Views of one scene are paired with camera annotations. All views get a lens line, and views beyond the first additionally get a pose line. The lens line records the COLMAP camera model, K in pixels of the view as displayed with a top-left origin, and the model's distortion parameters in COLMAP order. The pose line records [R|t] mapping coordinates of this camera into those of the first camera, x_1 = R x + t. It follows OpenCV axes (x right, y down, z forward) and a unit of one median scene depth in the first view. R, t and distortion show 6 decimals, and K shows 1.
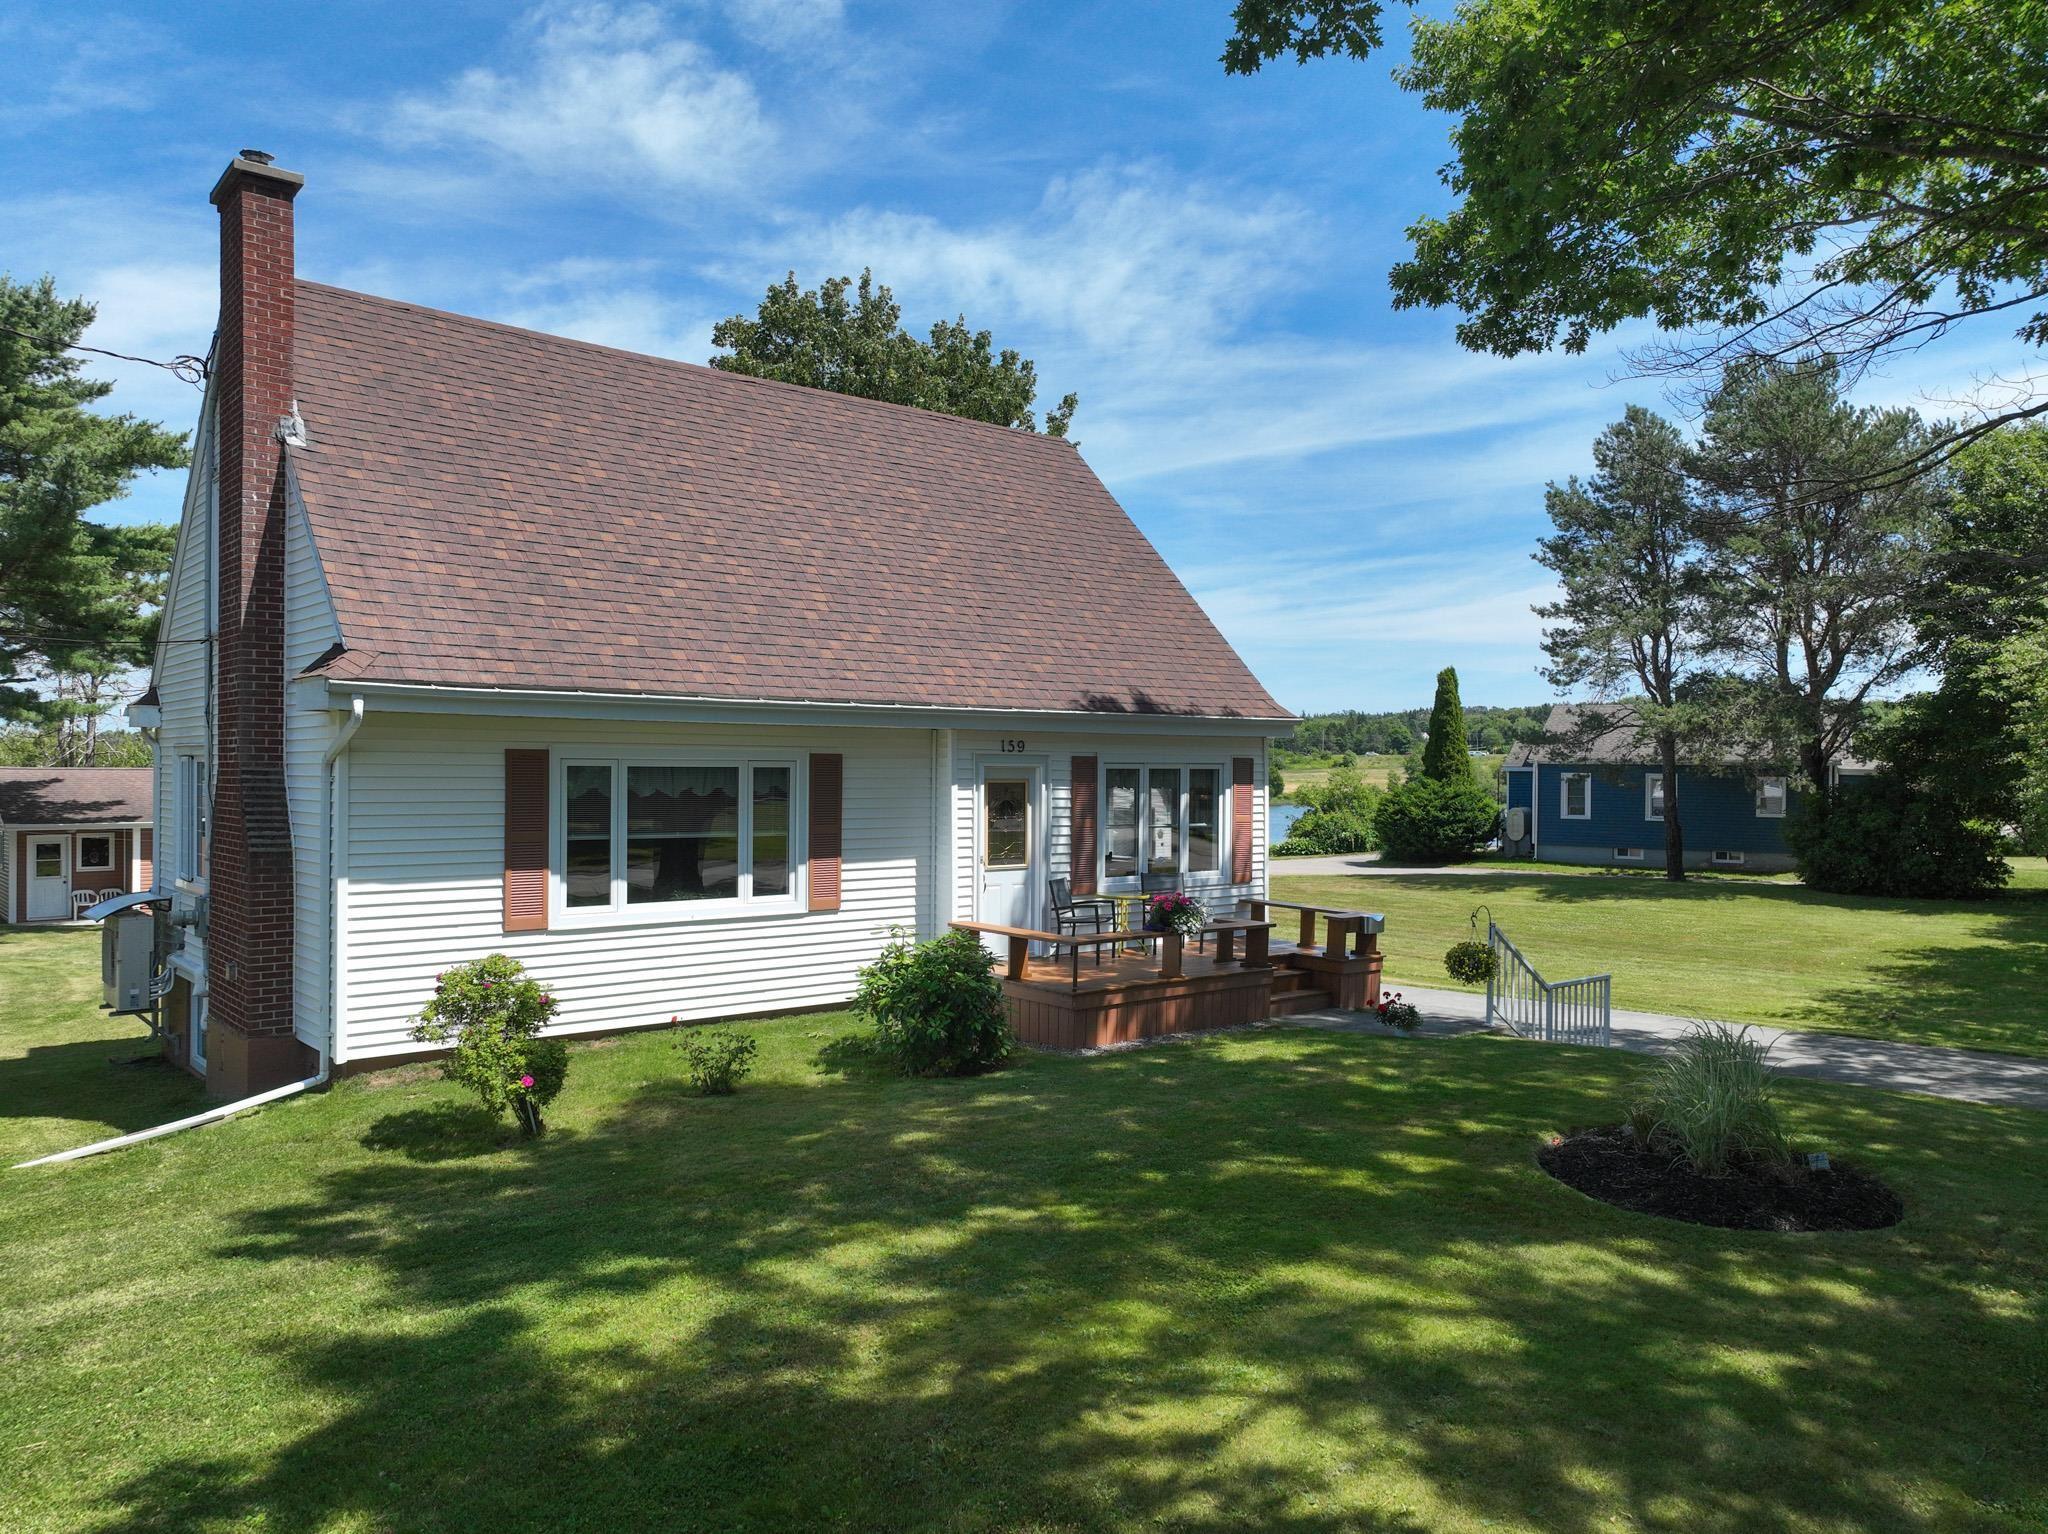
lens RADIAL K [[1431.8, 0, 1012.3], [0, 1431.8, 781.5], [0, 0, 1]] dist [-0.001223, 0.005042]
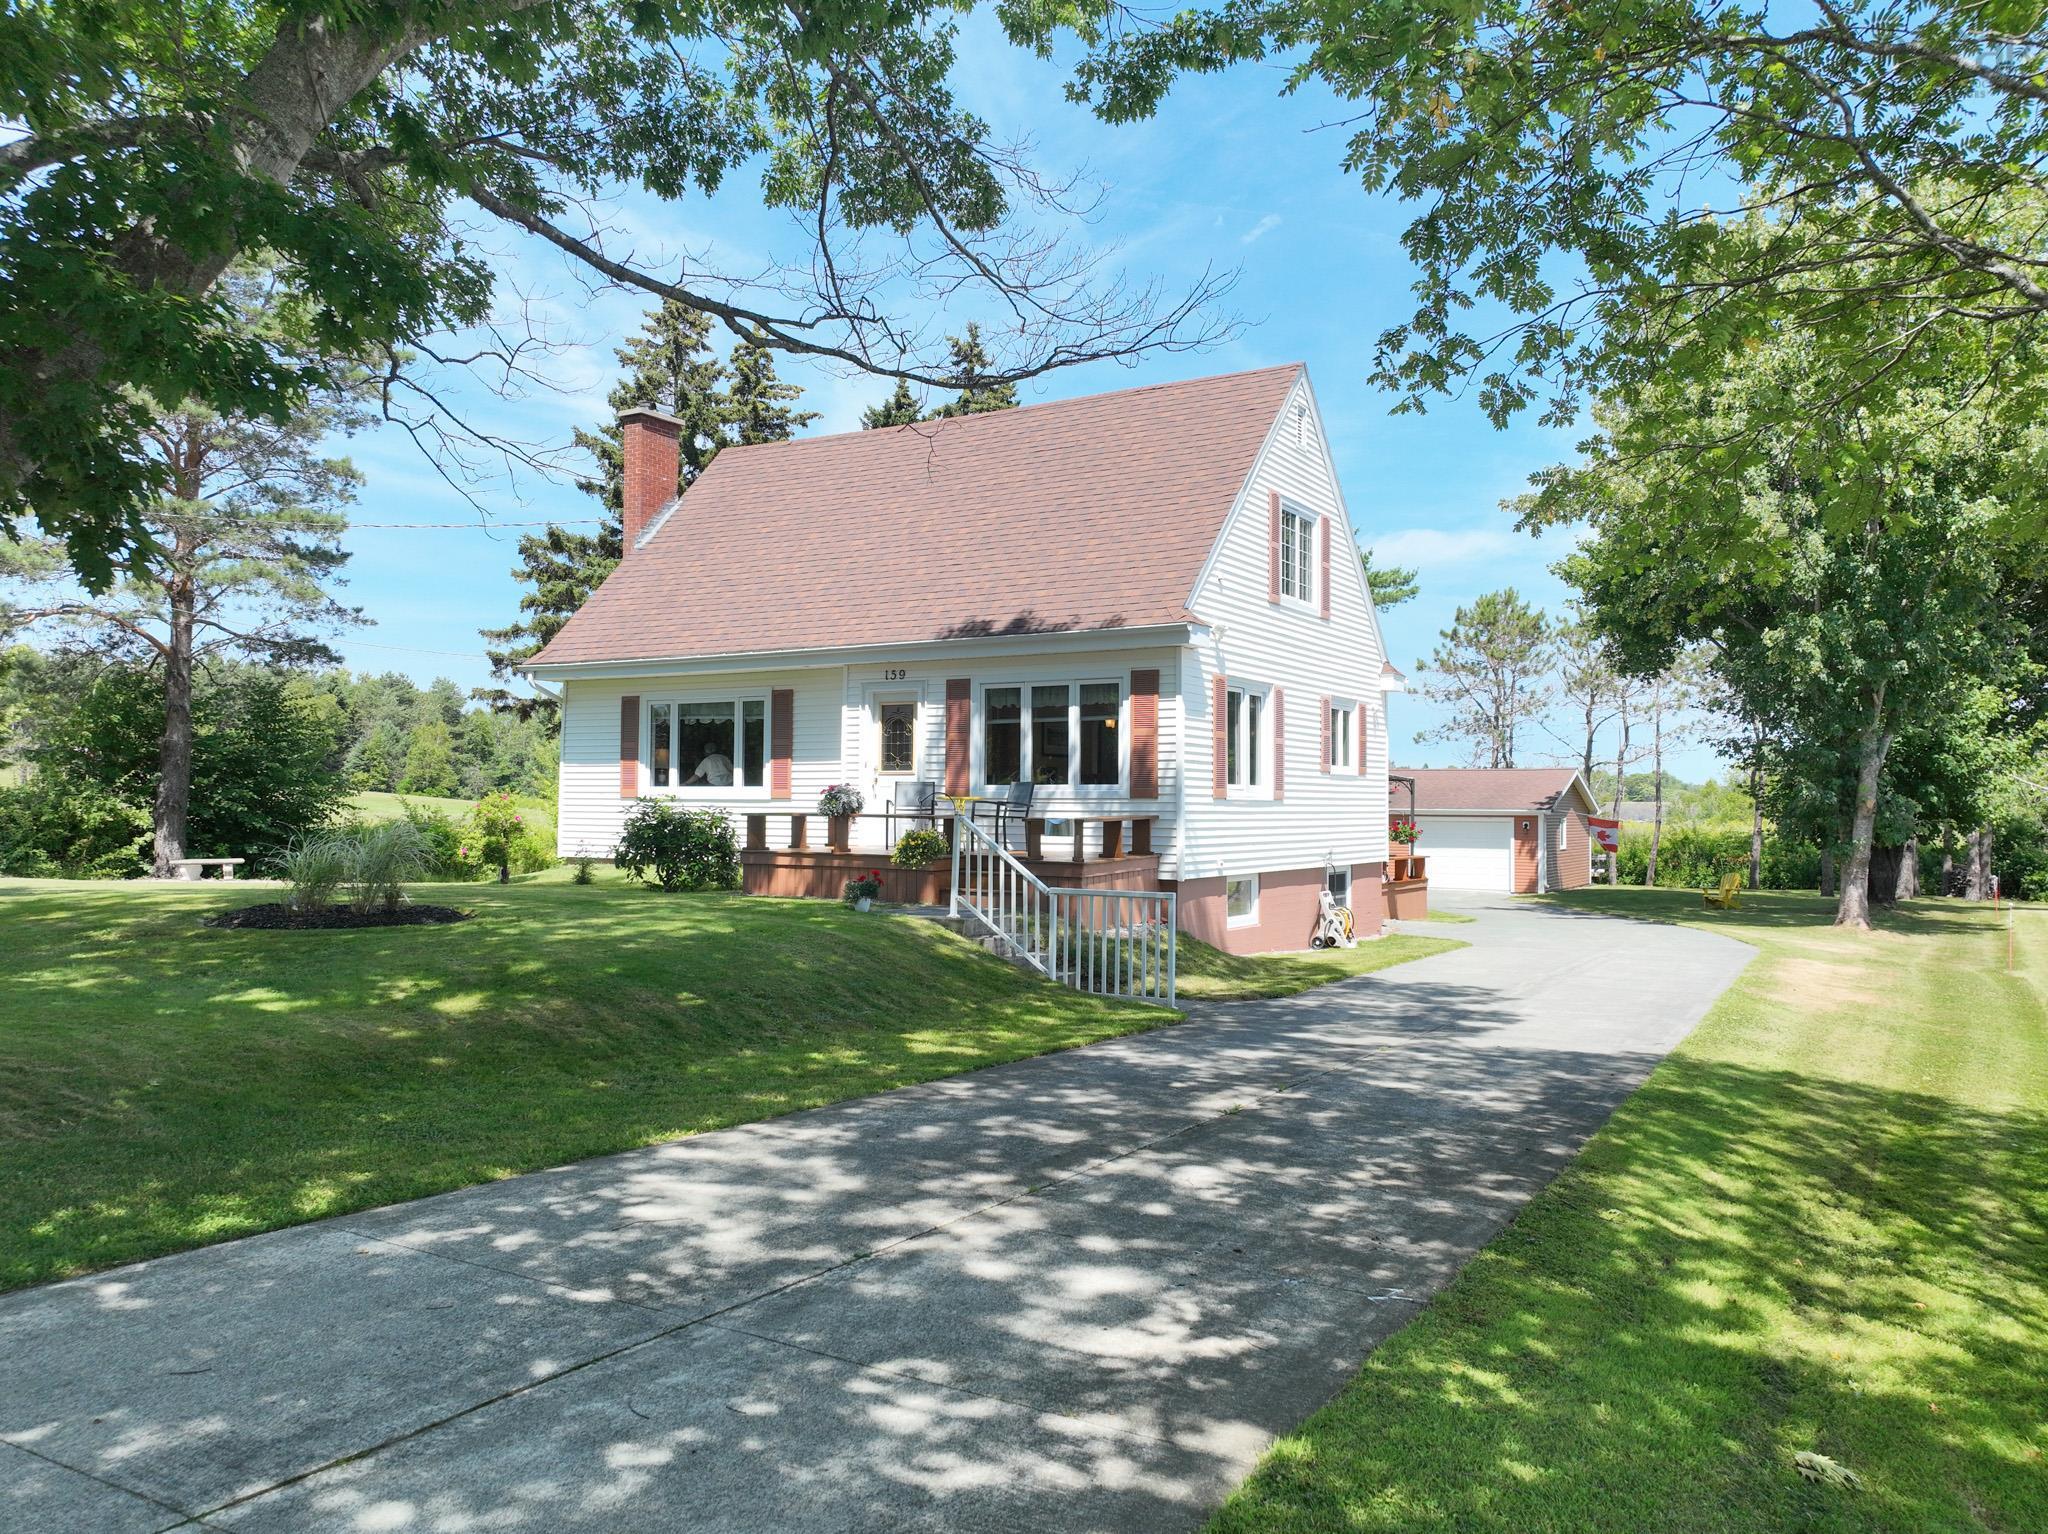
lens RADIAL K [[1452.2, 0, 1032.9], [0, 1452.2, 772.2], [0, 0, 1]] dist [0.047678, 0.001596]
pose [[0.322698, -0.025924, -0.946147, 1.354461], [-0.012896, 0.999412, -0.031782, 0.108512], [0.946414, 0.022458, 0.322174, 0.777325]]
